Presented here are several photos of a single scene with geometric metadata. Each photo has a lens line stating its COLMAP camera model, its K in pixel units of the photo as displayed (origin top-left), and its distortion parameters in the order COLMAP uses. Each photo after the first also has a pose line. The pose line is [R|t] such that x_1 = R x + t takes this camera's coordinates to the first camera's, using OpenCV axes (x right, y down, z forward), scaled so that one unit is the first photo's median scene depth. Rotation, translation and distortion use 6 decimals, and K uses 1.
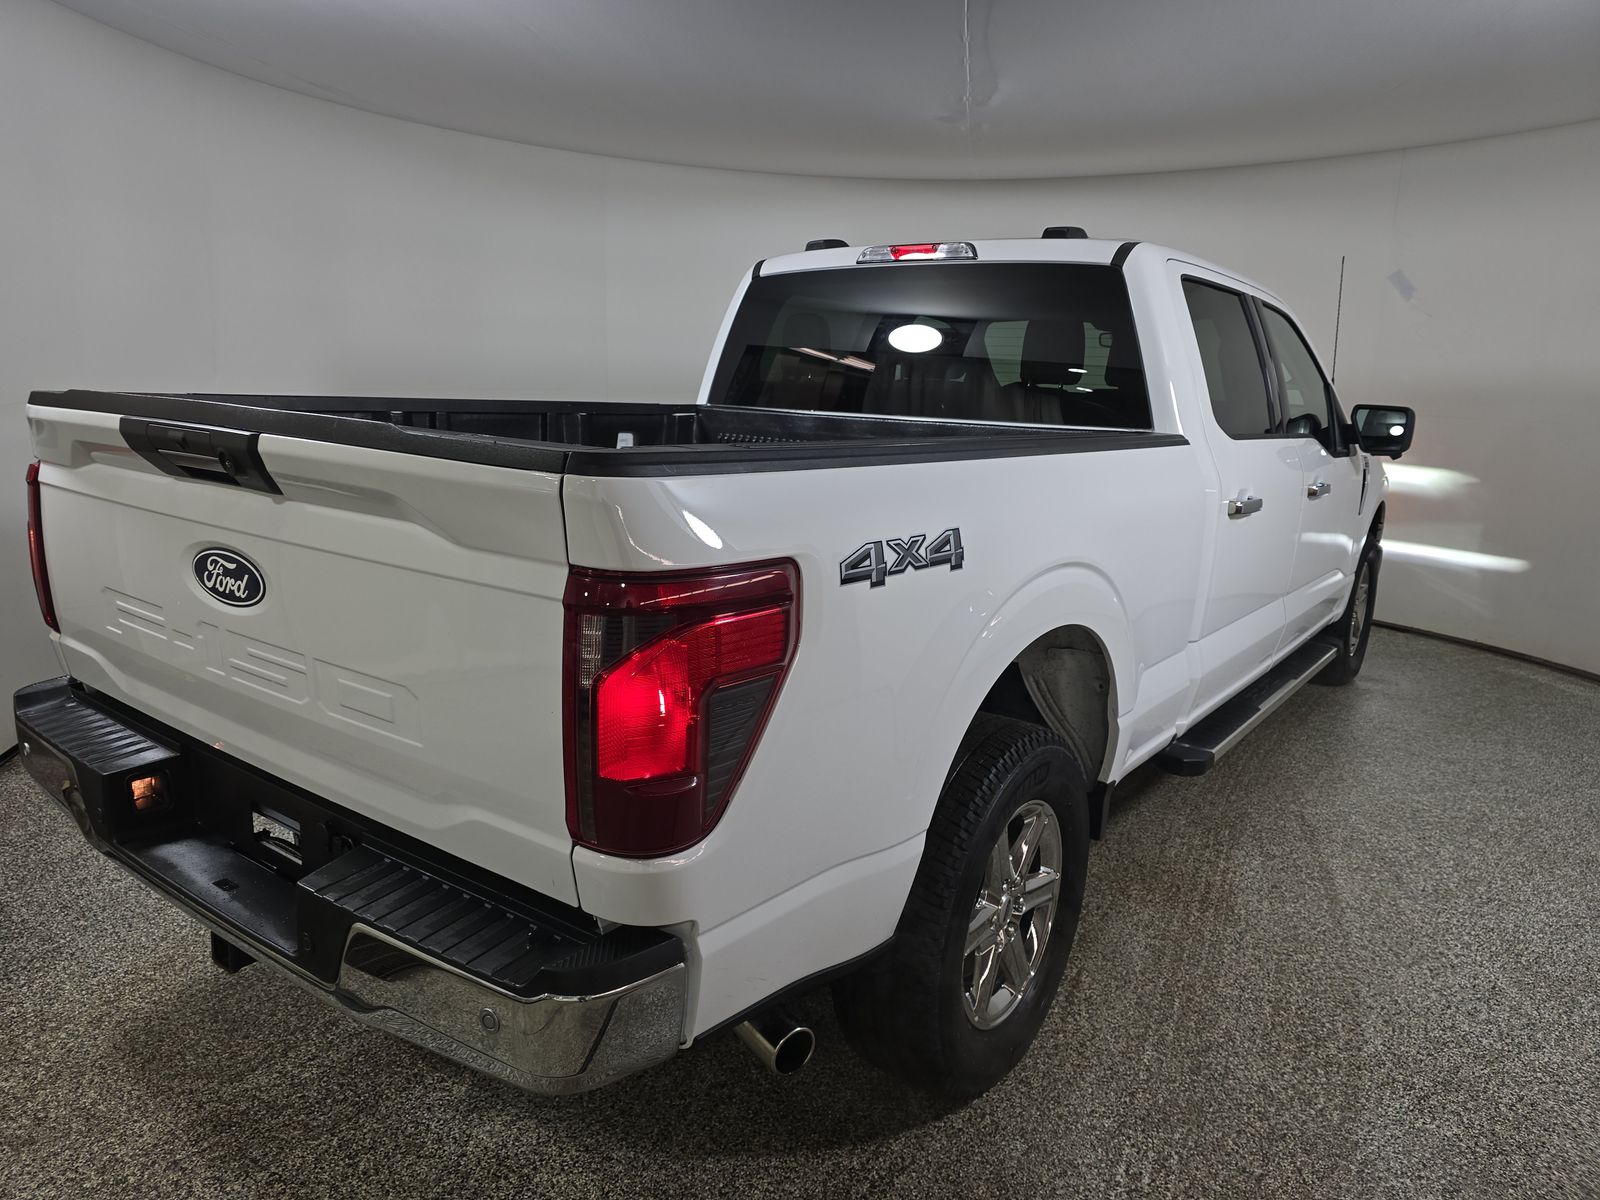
lens RADIAL K [[1082.3, 0, 798.3], [0, 1082.3, 600.4], [0, 0, 1]] dist [0.043677, -0.007936]
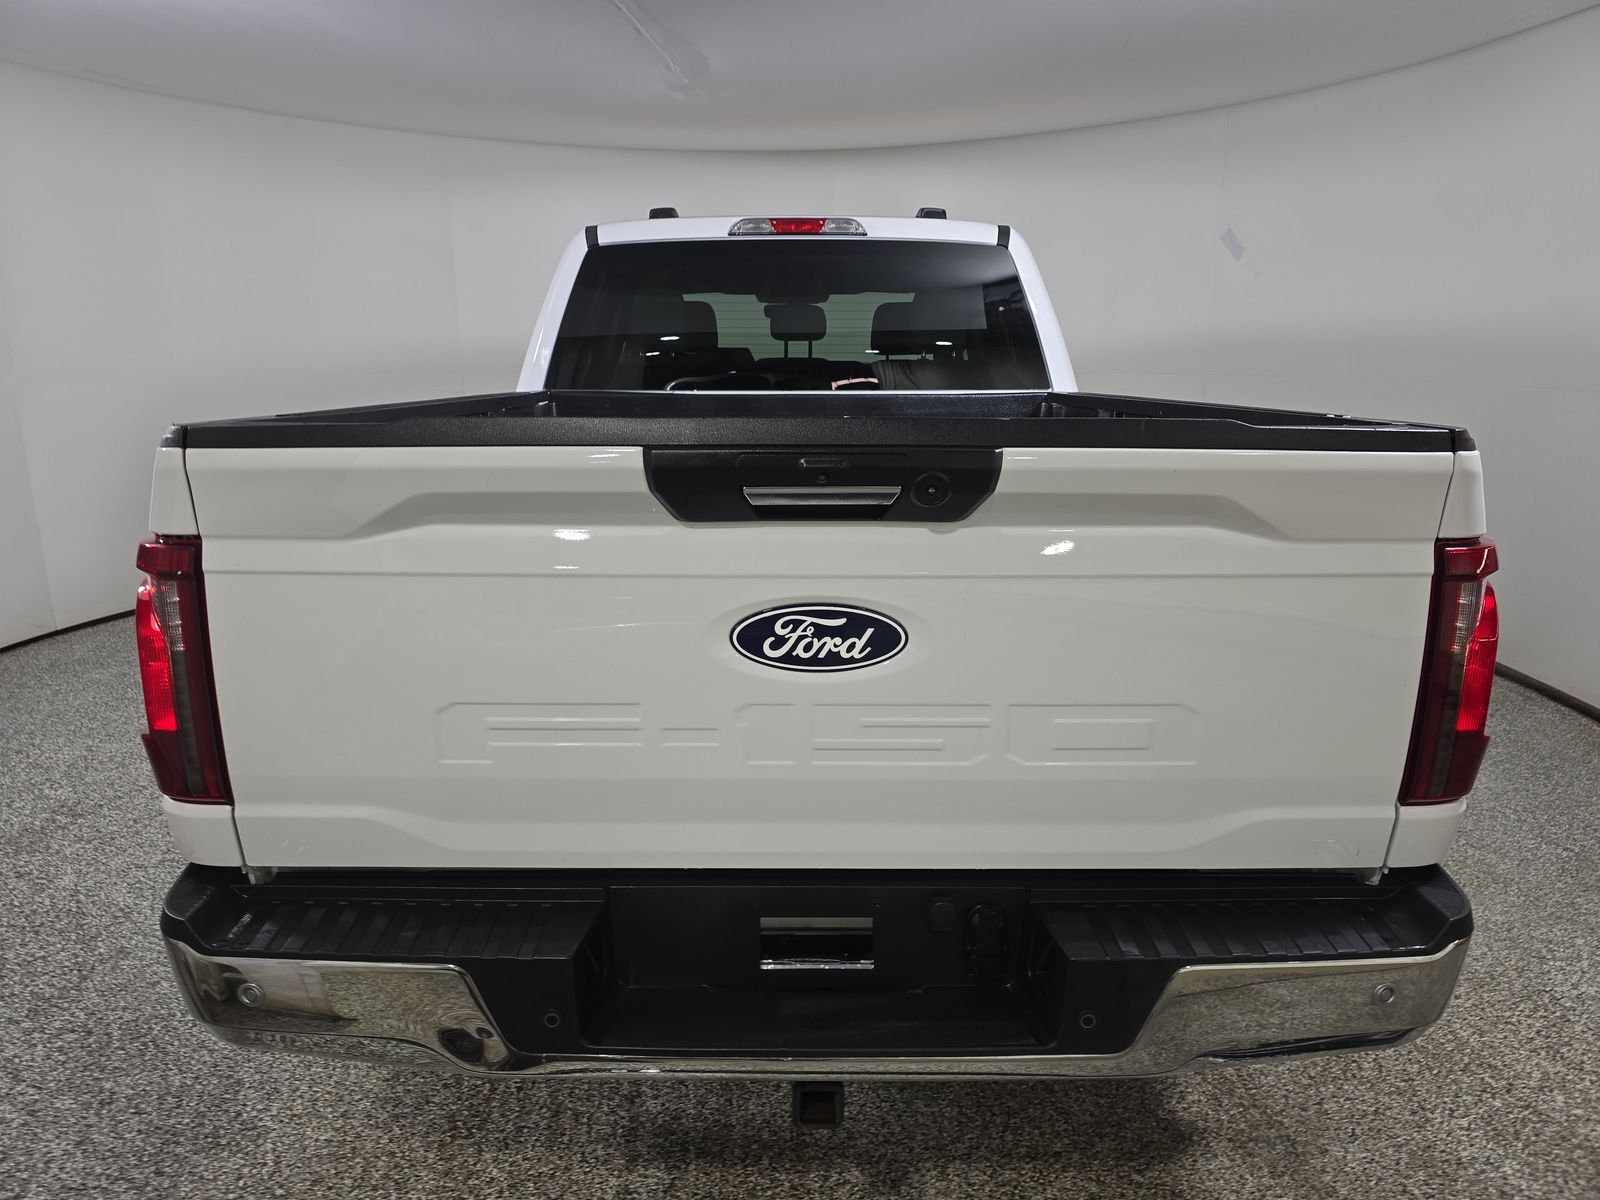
lens RADIAL K [[1082.3, 0, 799.5], [0, 1082.3, 593.2], [0, 0, 1]] dist [0.043677, -0.007936]
pose [[0.793934, -0.165495, 0.585047, -0.556713], [0.151584, 0.985735, 0.073133, -0.063462], [-0.588805, 0.030621, 0.807695, 0.213985]]
